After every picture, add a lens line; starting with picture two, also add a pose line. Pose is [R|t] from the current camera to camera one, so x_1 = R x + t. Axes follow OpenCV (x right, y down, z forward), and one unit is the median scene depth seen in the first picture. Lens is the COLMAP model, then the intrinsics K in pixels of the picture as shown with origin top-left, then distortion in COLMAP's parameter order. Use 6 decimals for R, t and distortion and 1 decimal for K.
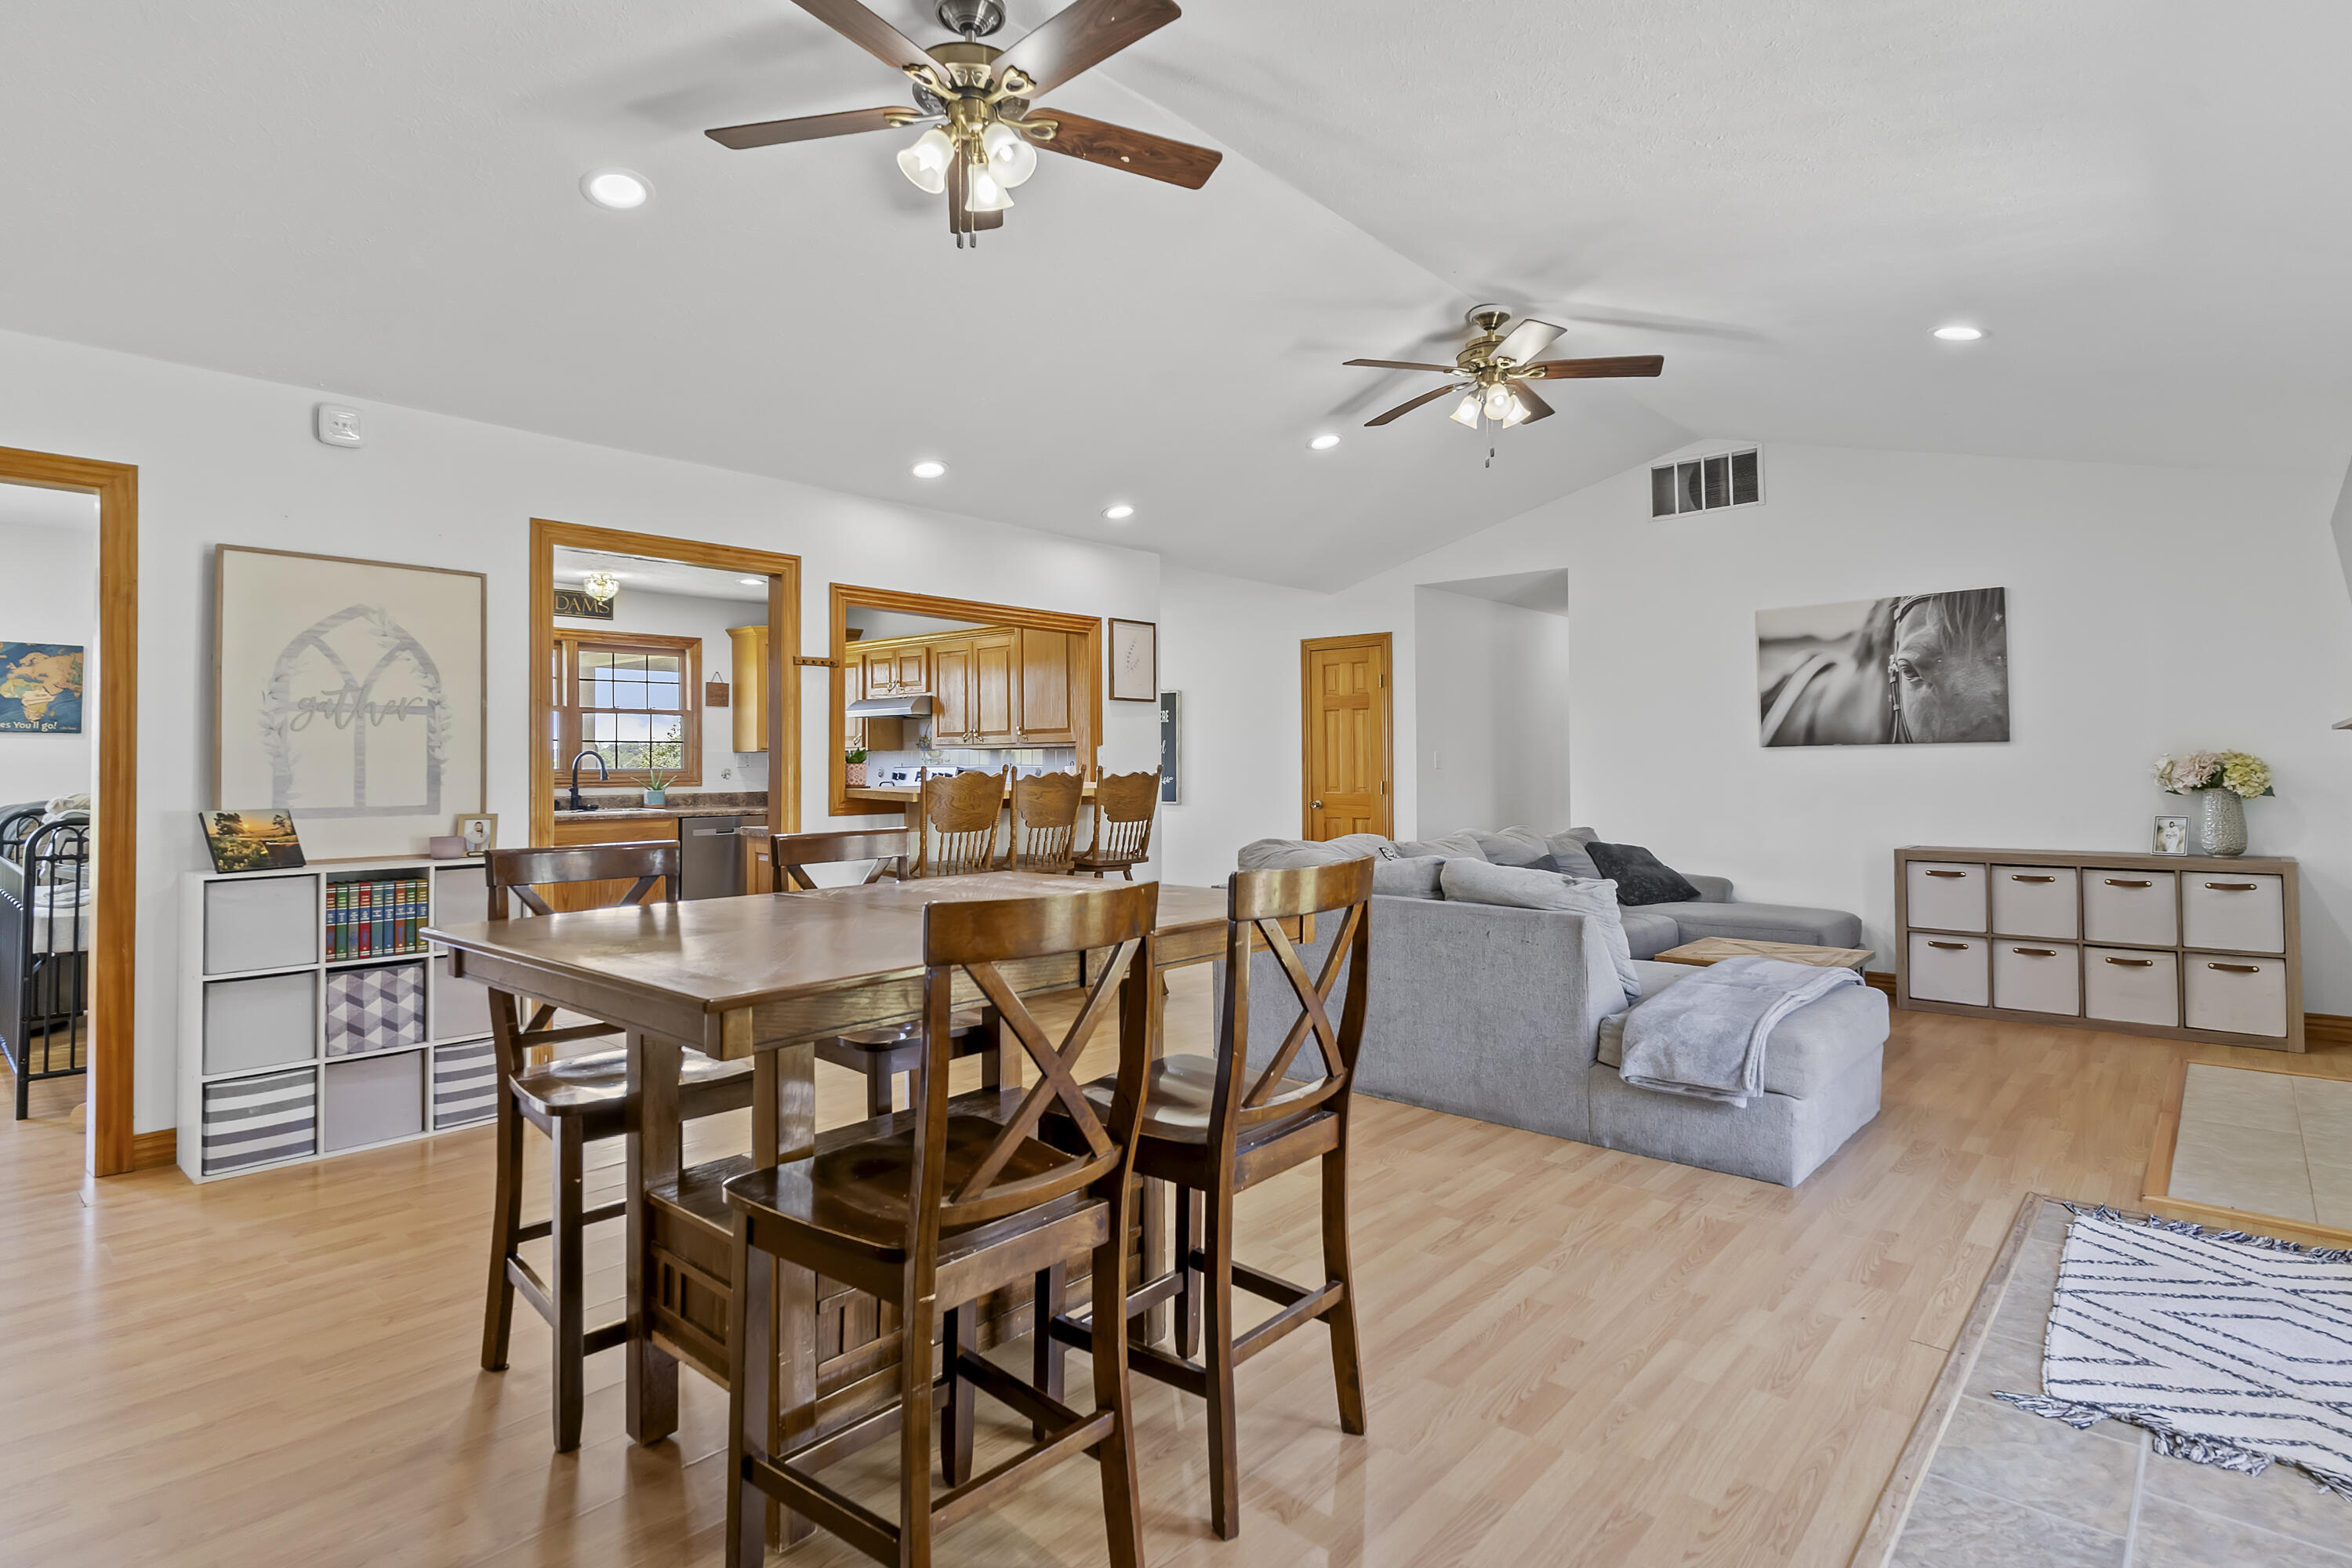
lens RADIAL K [[1184.6, 0, 1214.9], [0, 1184.6, 748.2], [0, 0, 1]] dist [-0.001150, -0.000738]
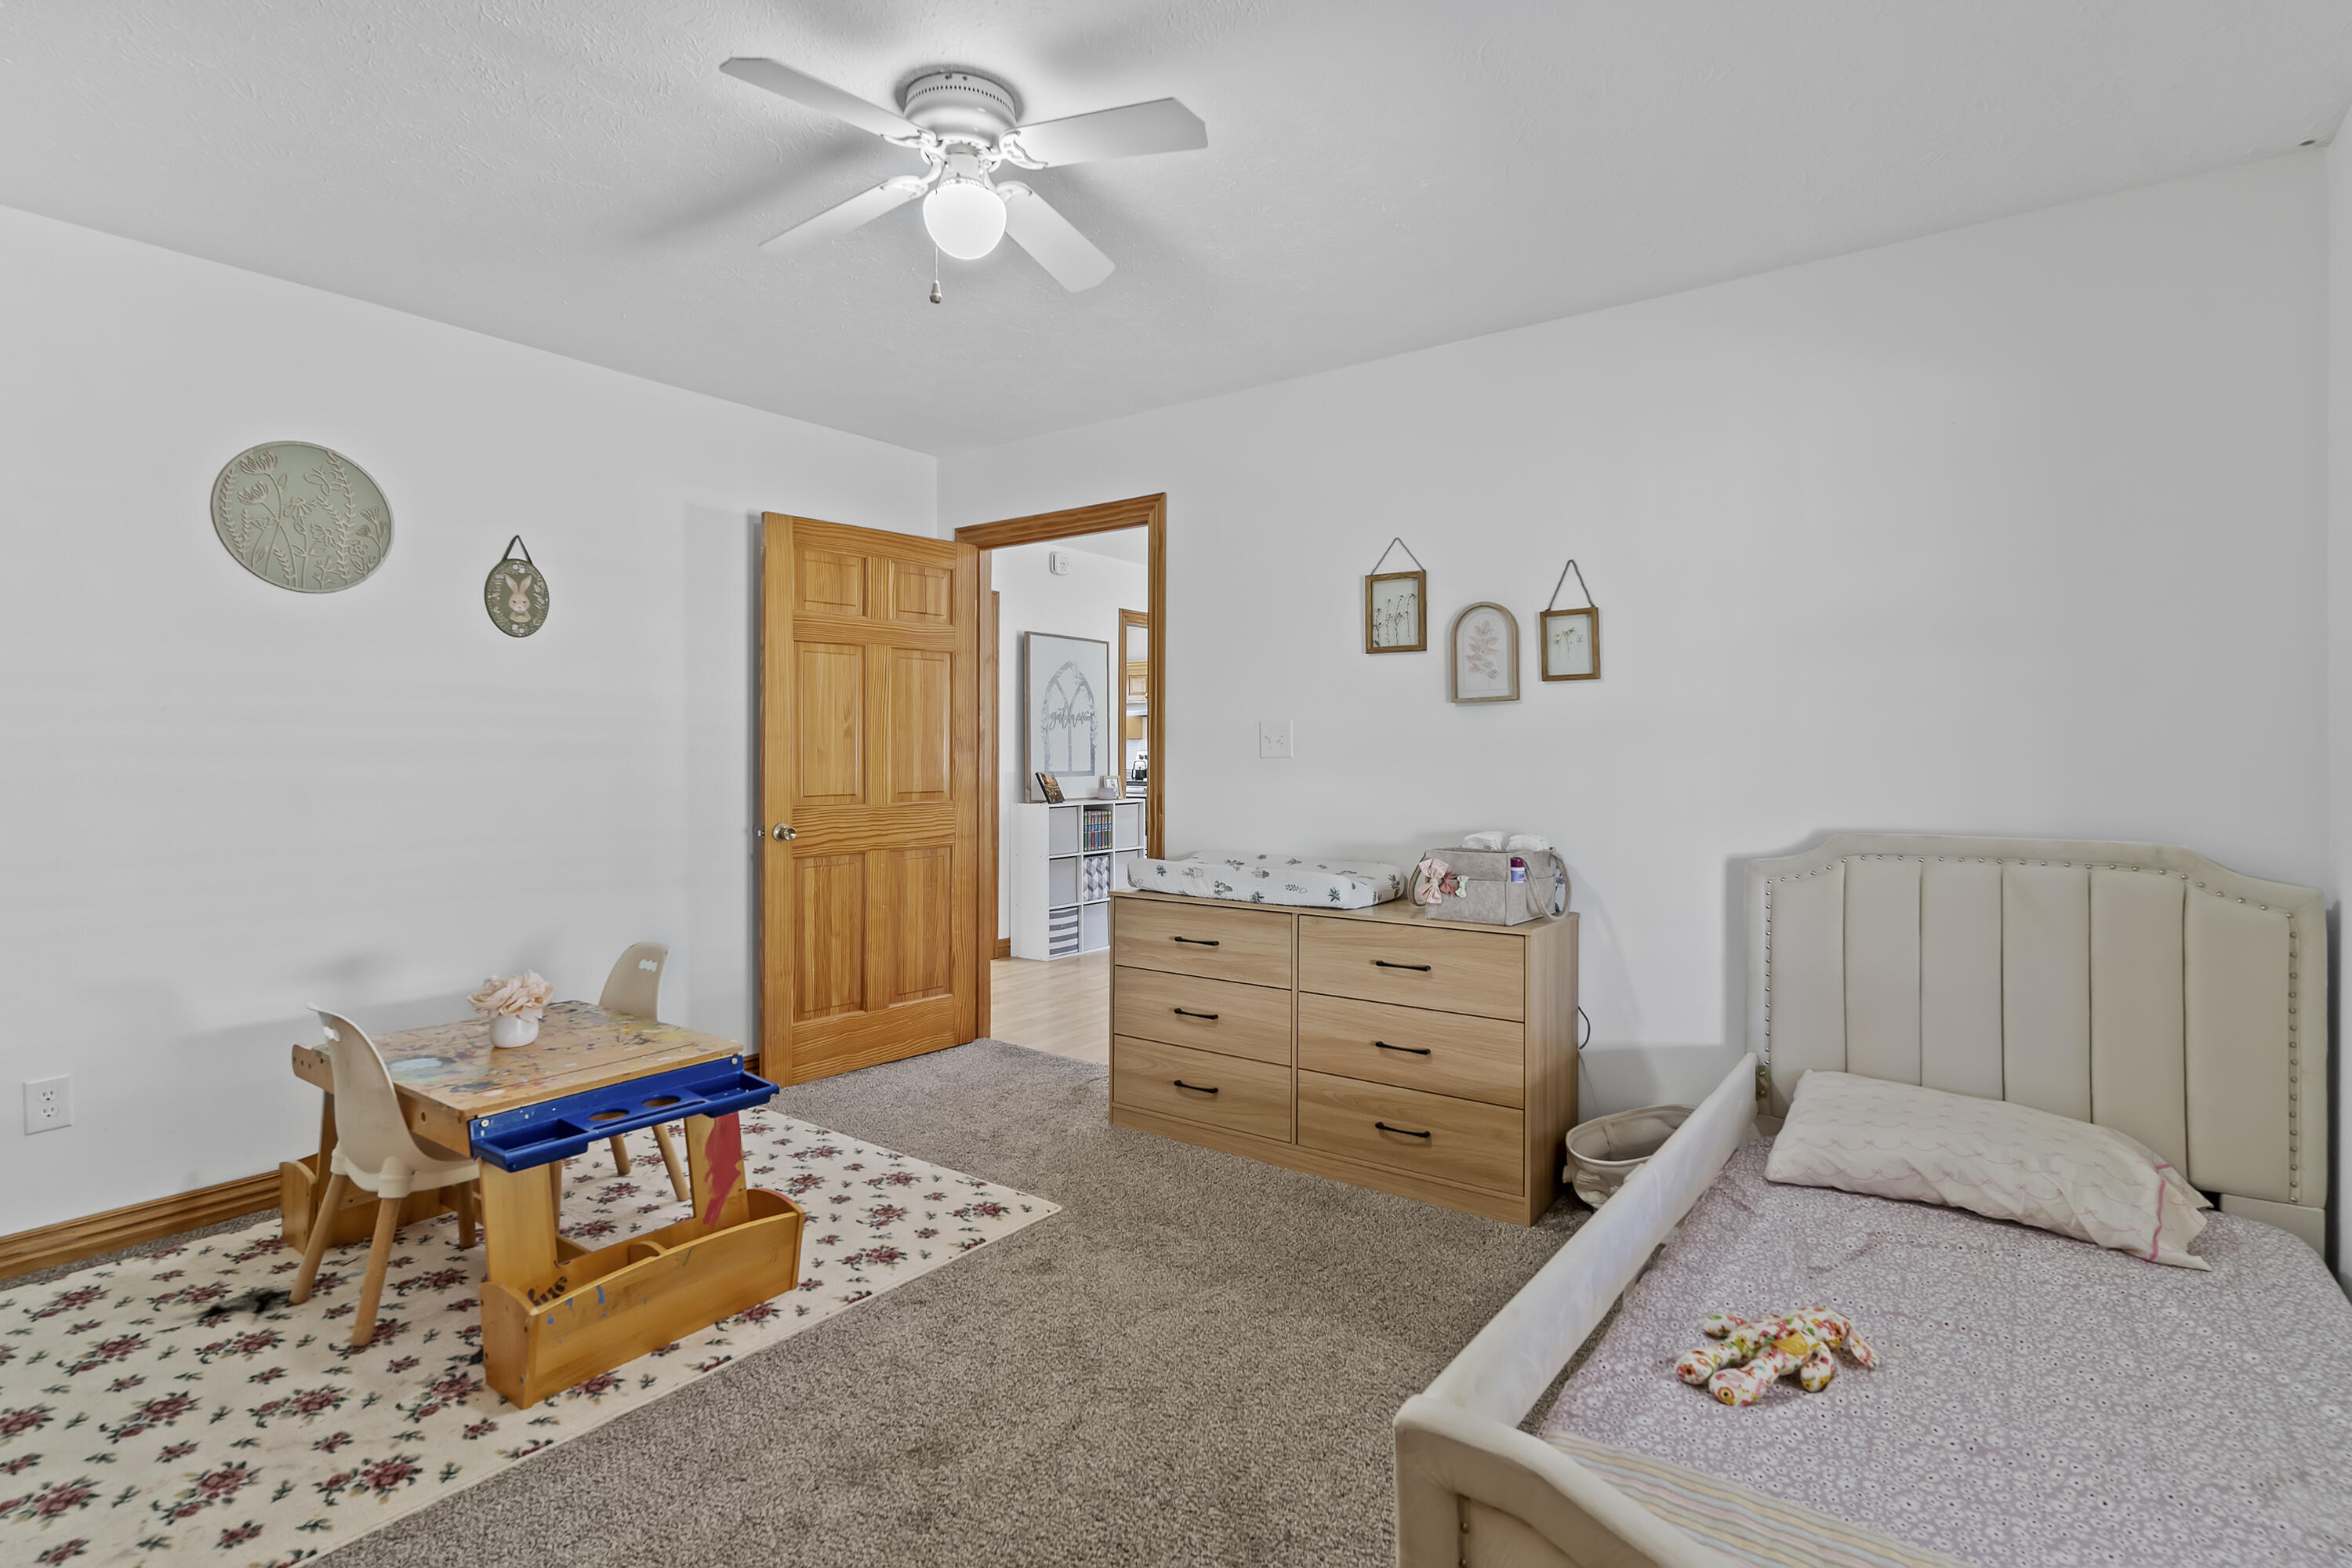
lens RADIAL K [[1128.8, 0, 1183.0], [0, 1128.8, 765.1], [0, 0, 1]] dist [-0.000959, -0.000077]
pose [[0.997863, 0.000078, 0.065347, -0.634962], [-0.001474, 0.999772, 0.021320, 0.002412], [-0.065331, -0.021371, 0.997635, -0.734625]]
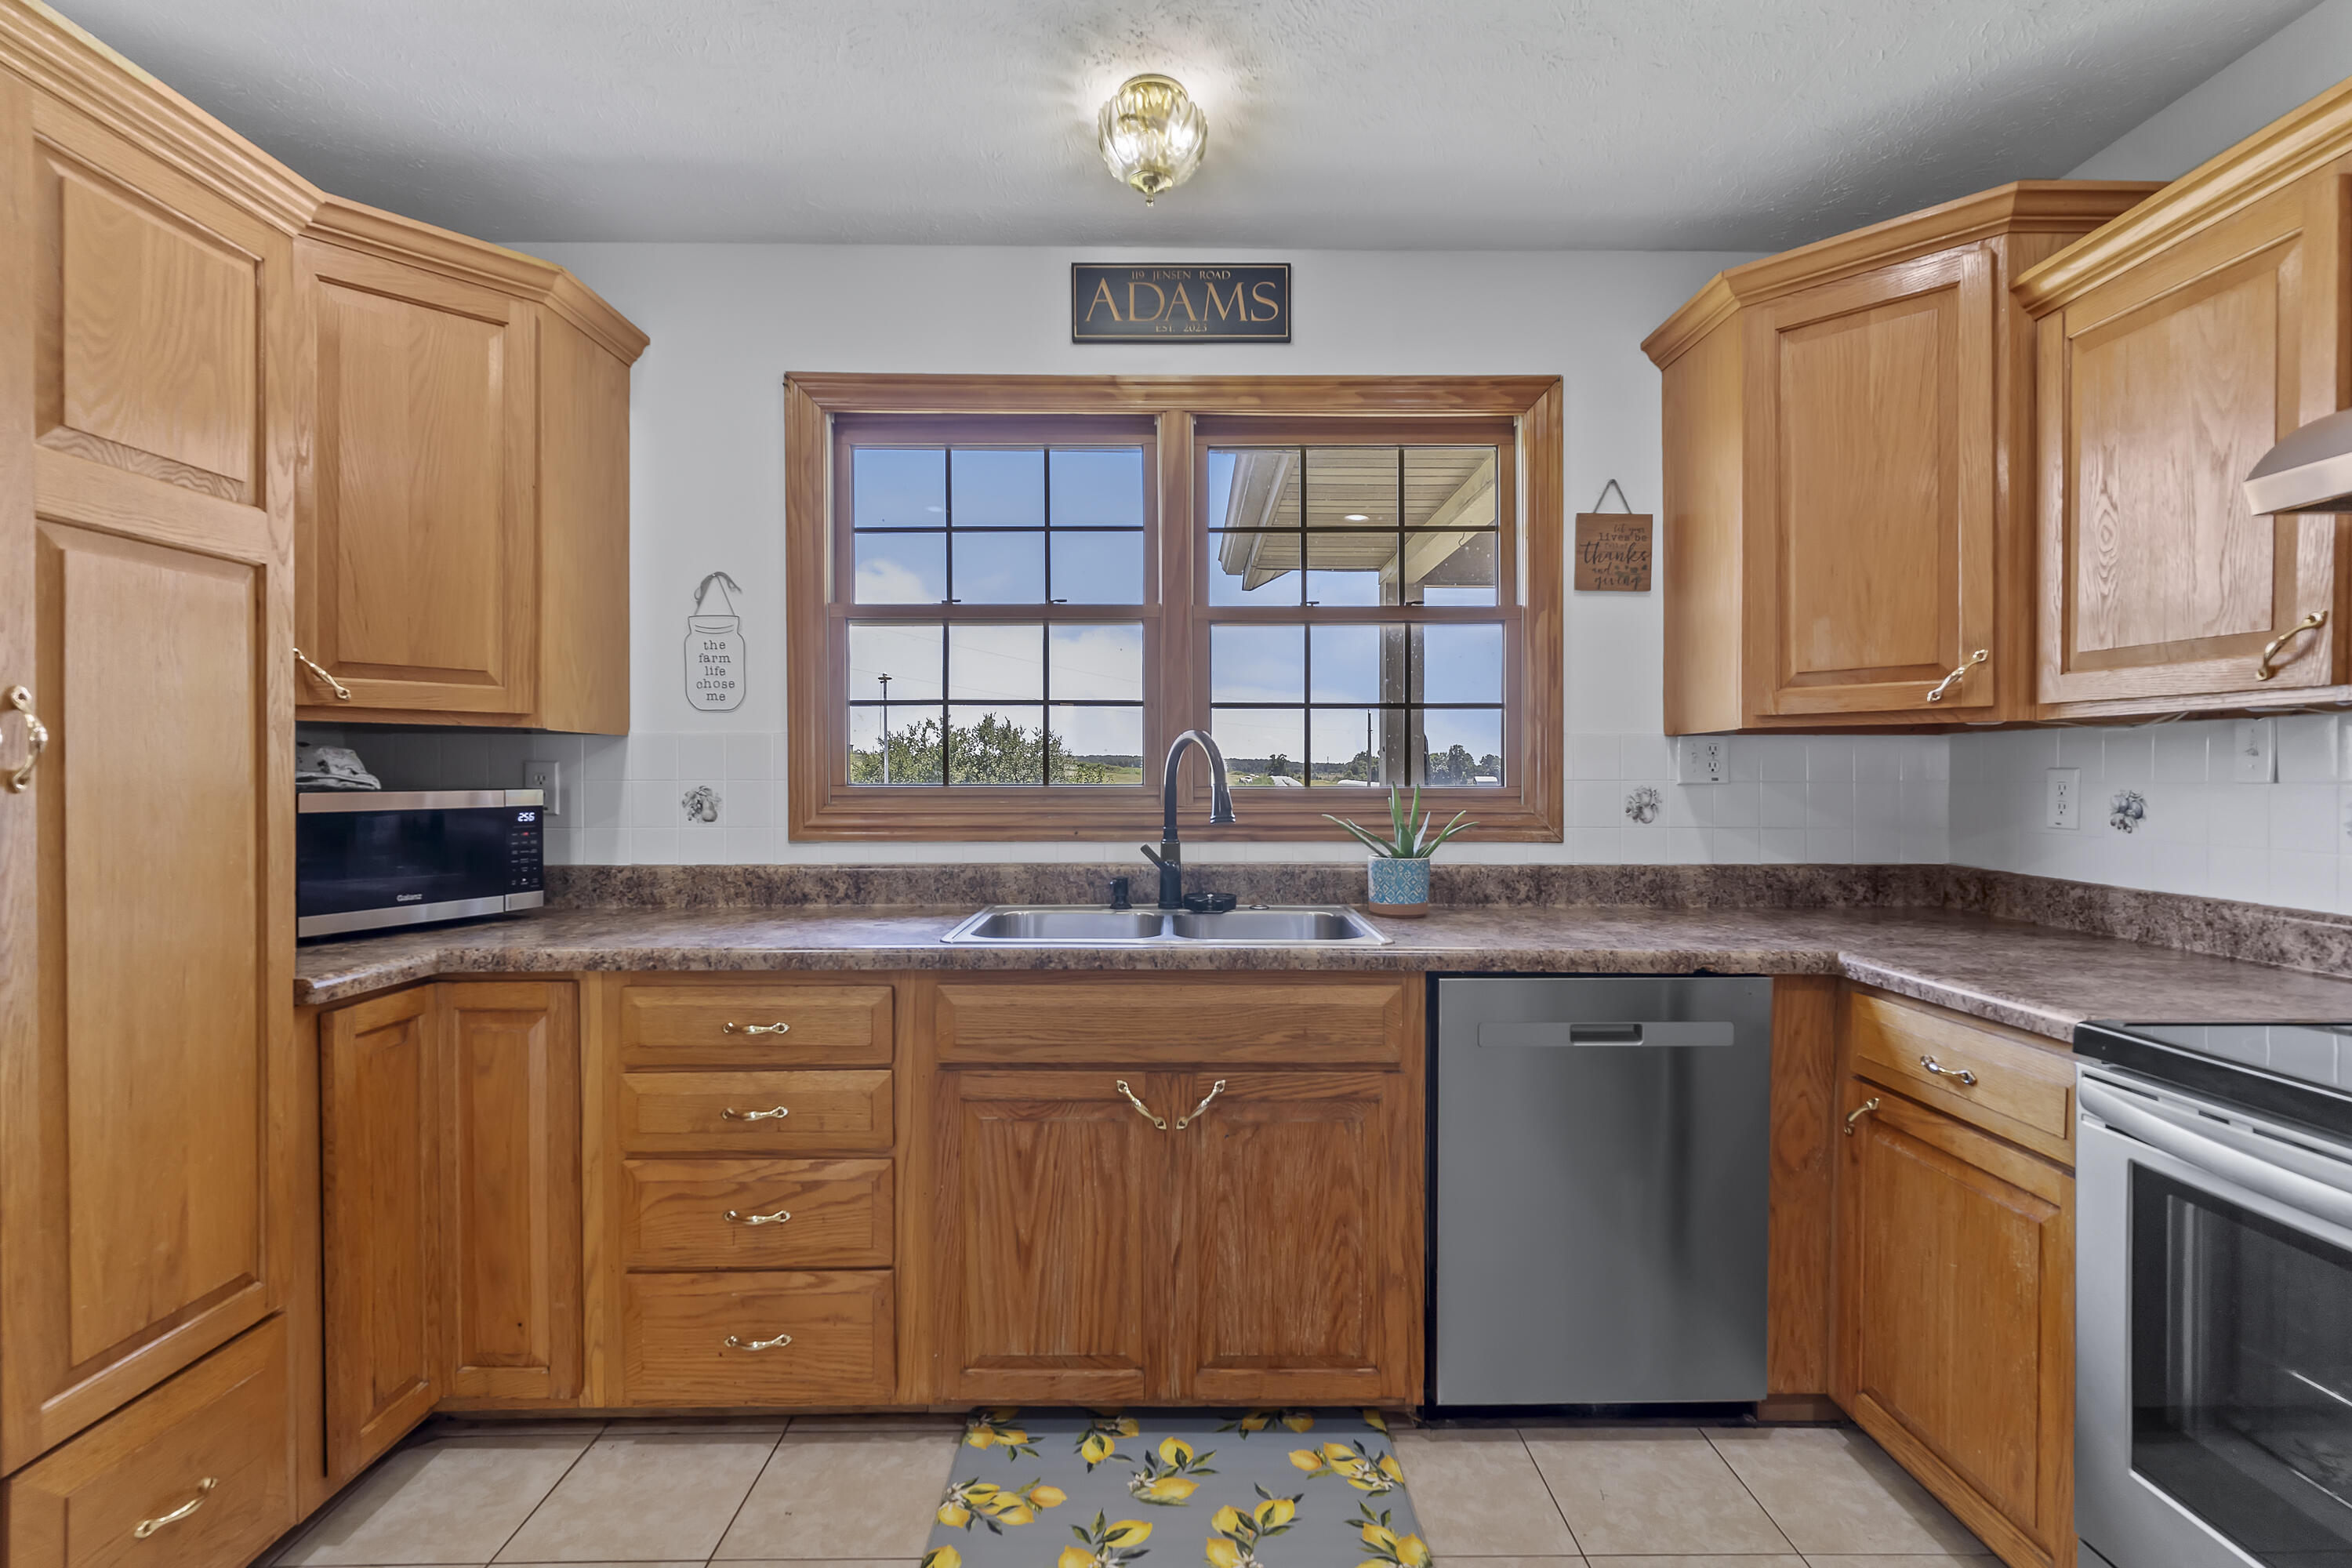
lens RADIAL K [[1125.1, 0, 1176.0], [0, 1125.1, 784.0], [0, 0, 1]] dist [0.001166, -0.001046]
pose [[0.652680, 0.008989, -0.757581, -0.572753], [0.006285, 0.999831, 0.017277, 0.021626], [0.757608, -0.016038, 0.652513, 1.524240]]
